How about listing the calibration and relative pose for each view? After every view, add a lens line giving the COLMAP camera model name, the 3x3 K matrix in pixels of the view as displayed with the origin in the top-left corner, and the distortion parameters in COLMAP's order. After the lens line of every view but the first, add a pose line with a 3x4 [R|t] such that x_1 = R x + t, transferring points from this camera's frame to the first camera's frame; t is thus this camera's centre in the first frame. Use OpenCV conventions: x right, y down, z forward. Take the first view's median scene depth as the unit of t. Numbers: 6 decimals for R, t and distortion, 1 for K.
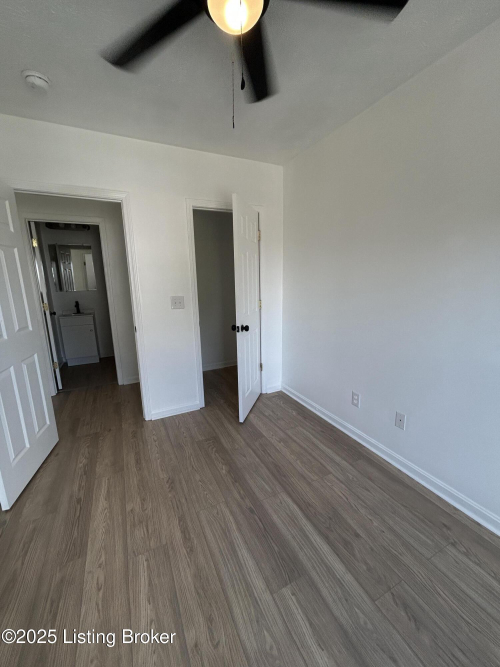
lens RADIAL K [[270.7, 0, 250.0], [0, 270.7, 333.5], [0, 0, 1]] dist [-0.001236, 0.000184]
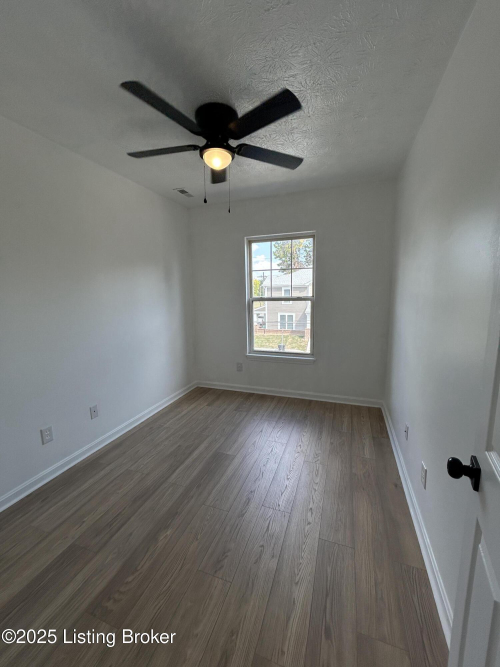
lens RADIAL K [[270.7, 0, 250.0], [0, 270.7, 333.5], [0, 0, 1]] dist [-0.001236, 0.000184]
pose [[-0.699026, -0.080408, 0.710561, -0.846677], [0.171689, 0.945722, 0.275922, -0.254627], [-0.694179, 0.314872, -0.647279, 1.237758]]
